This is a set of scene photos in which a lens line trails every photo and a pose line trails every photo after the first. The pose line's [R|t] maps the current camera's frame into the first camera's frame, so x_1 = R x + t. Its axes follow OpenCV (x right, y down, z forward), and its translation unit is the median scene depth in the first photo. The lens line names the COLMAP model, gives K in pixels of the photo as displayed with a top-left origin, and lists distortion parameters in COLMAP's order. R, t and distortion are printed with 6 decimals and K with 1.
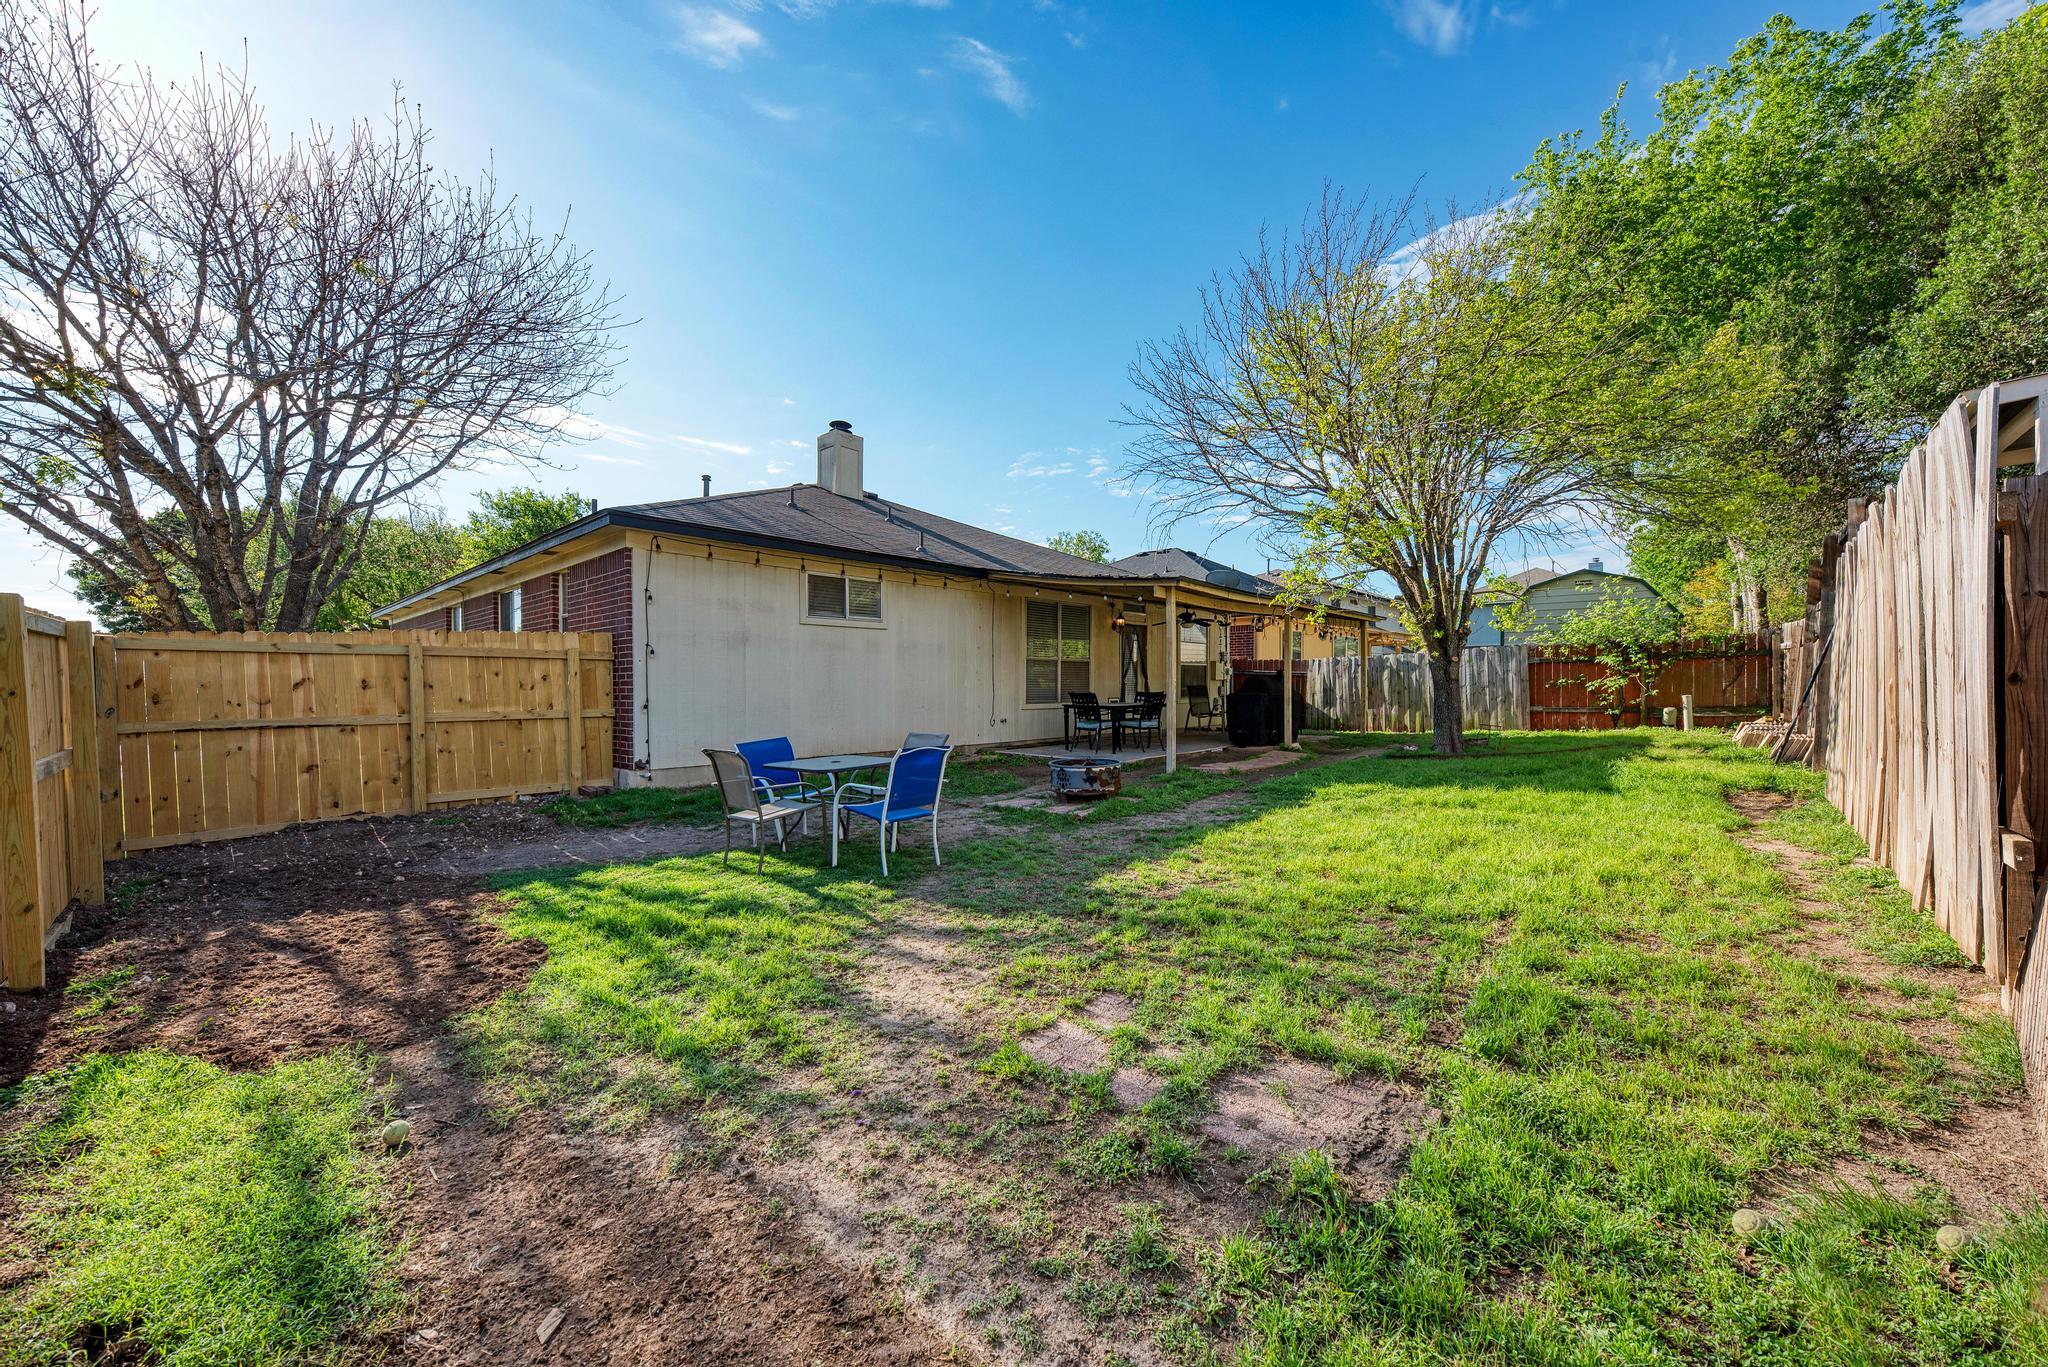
lens RADIAL K [[772.8, 0, 1031.4], [0, 772.8, 696.0], [0, 0, 1]] dist [0.014169, -0.000455]
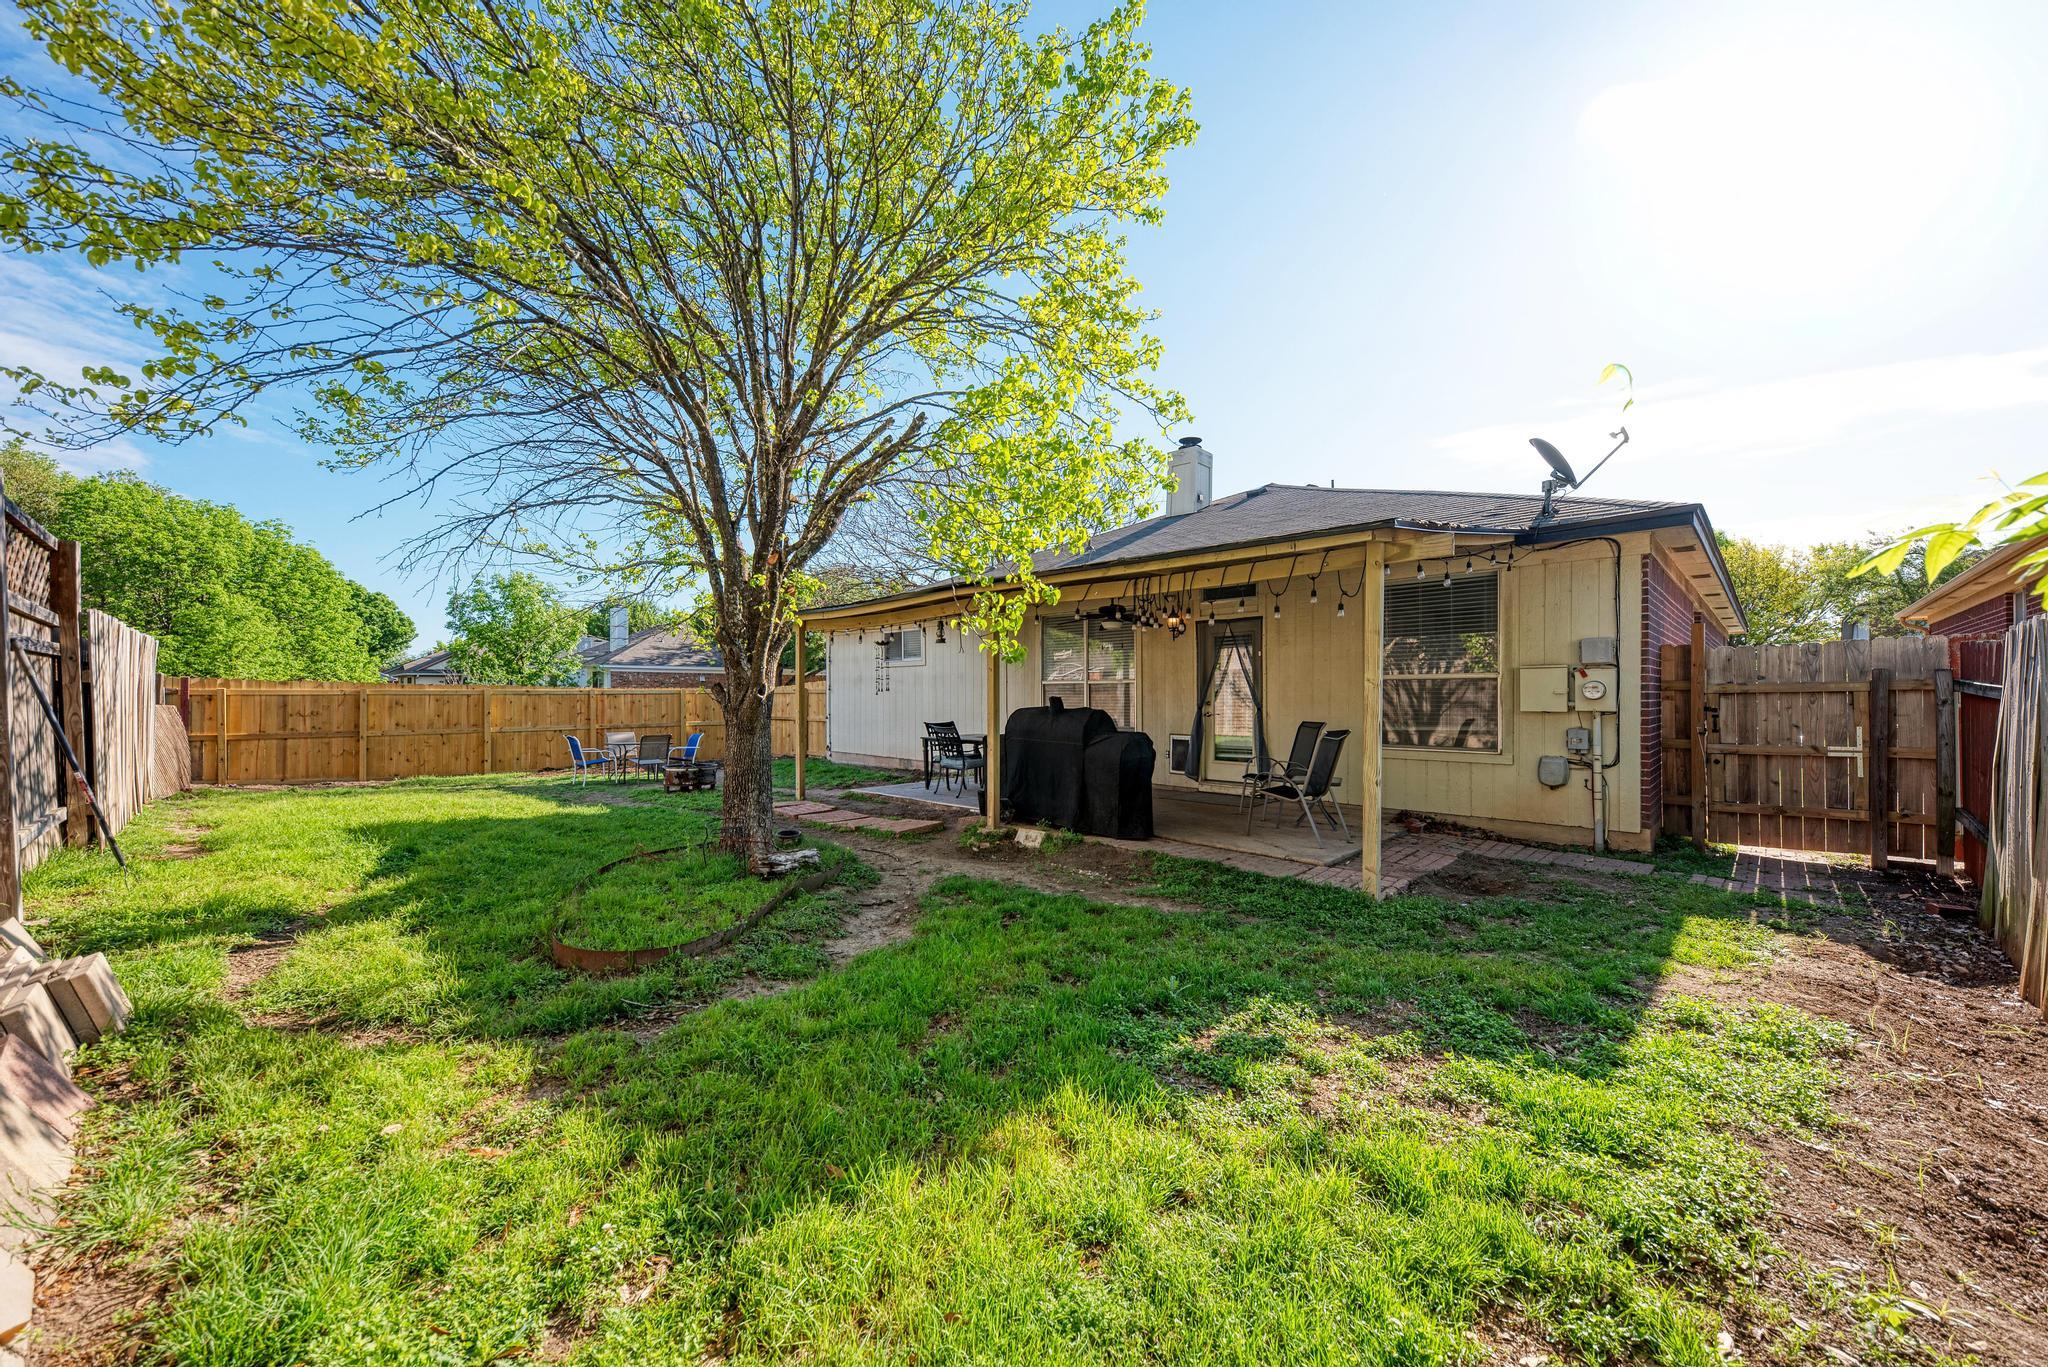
lens RADIAL K [[772.8, 0, 1031.4], [0, 772.8, 696.0], [0, 0, 1]] dist [0.014169, -0.000455]
pose [[0.011972, -0.001790, -0.999927, 0.733891], [-0.016863, 0.999856, -0.001992, -0.028412], [0.999786, 0.016886, 0.011940, 0.814704]]
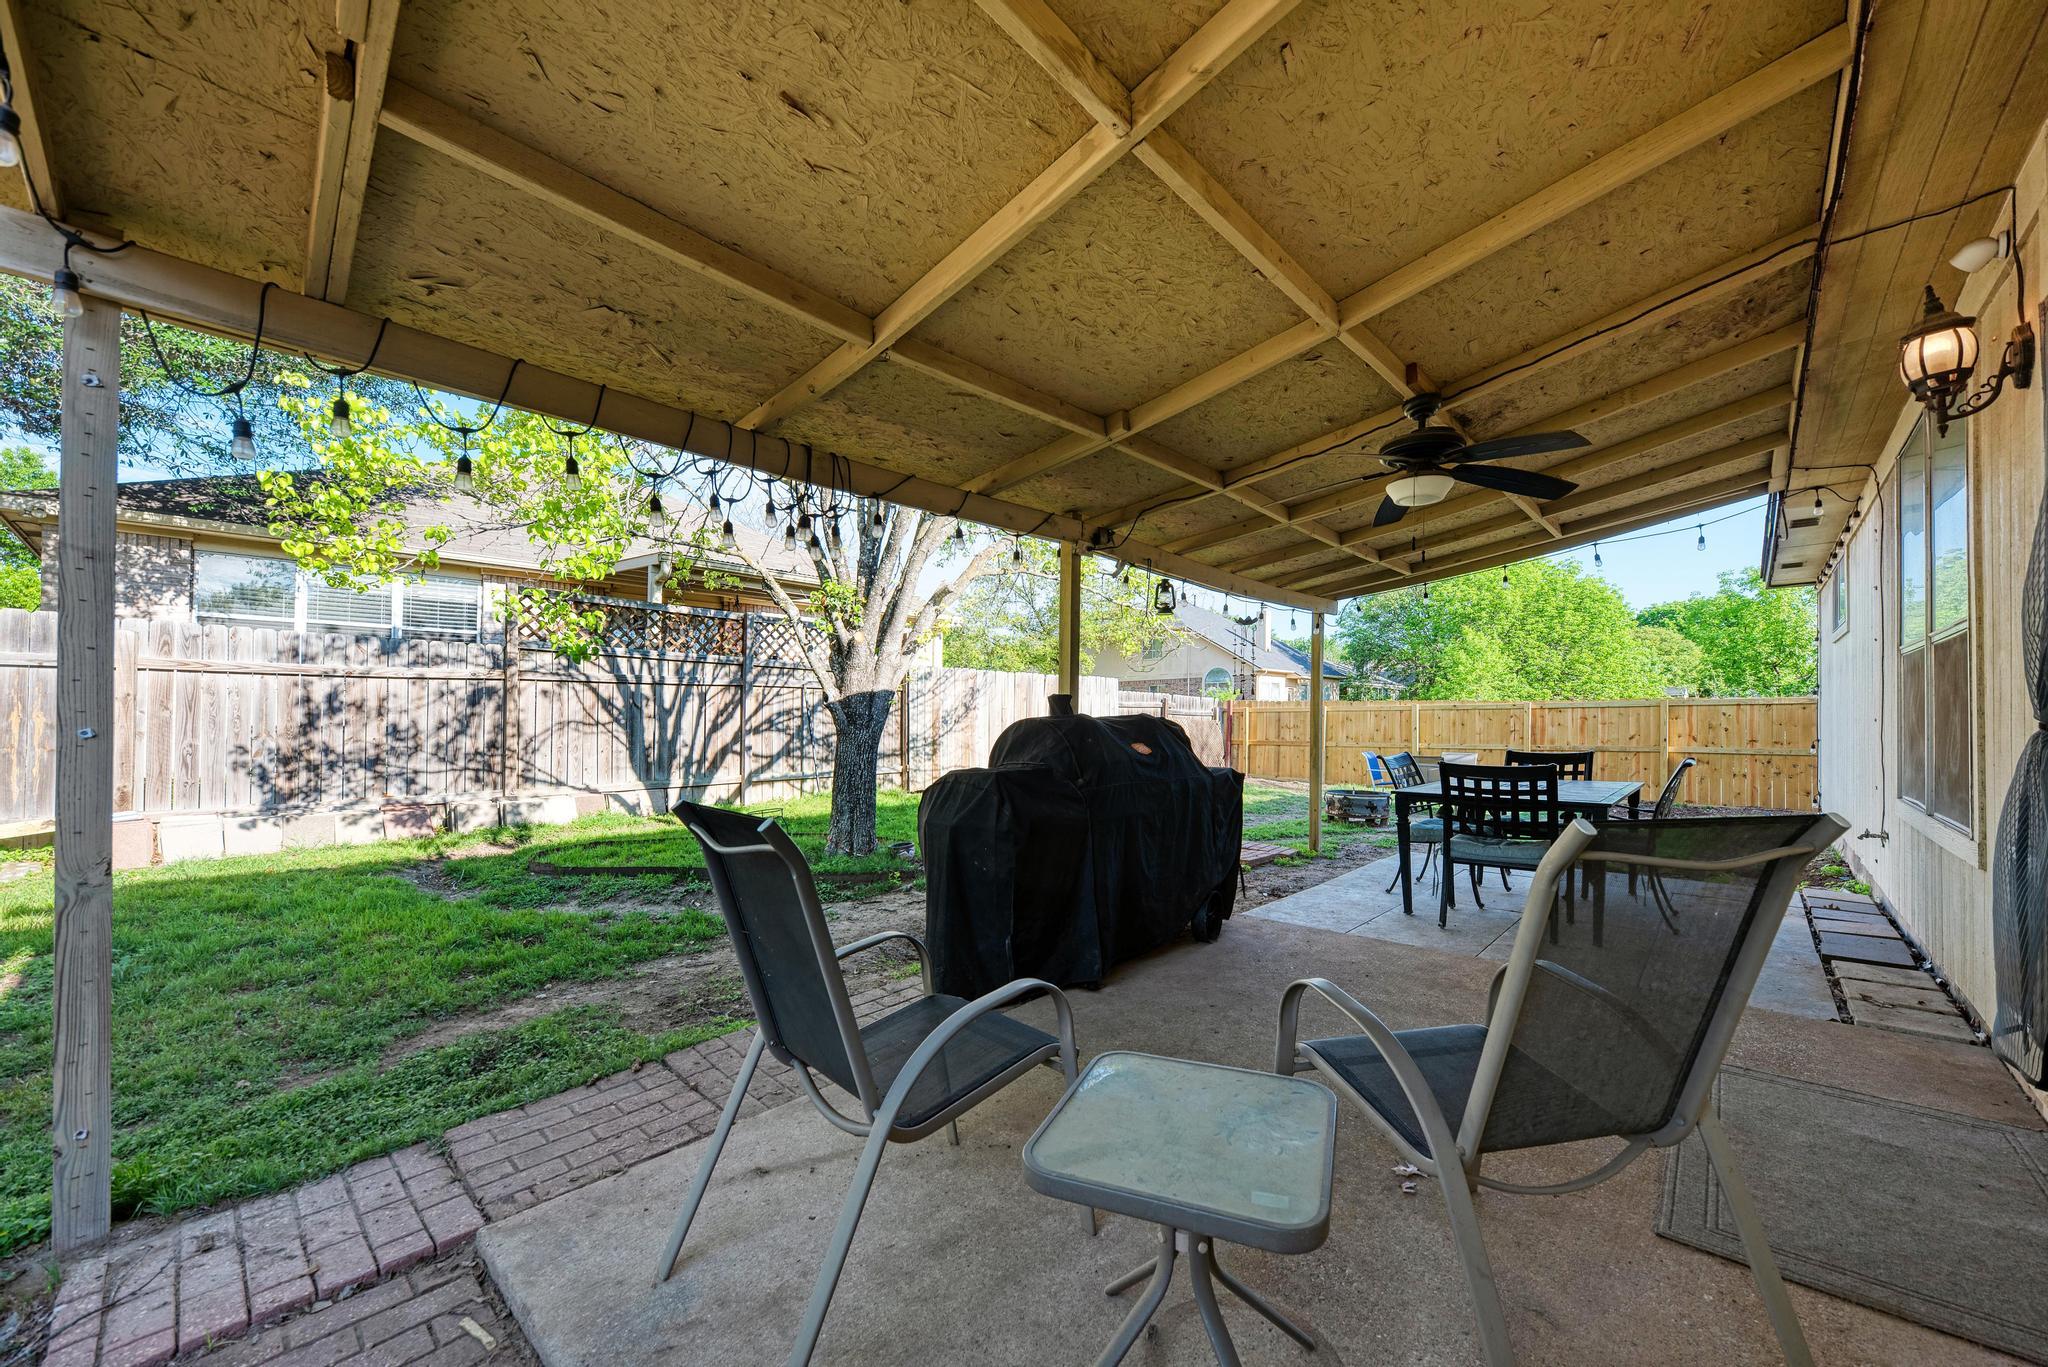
lens RADIAL K [[772.8, 0, 1031.4], [0, 772.8, 696.0], [0, 0, 1]] dist [0.014169, -0.000455]
pose [[-0.998950, 0.004433, -0.045602, 0.274532], [0.005251, 0.999827, -0.017839, -0.024055], [0.045515, -0.018060, -0.998800, 1.090185]]
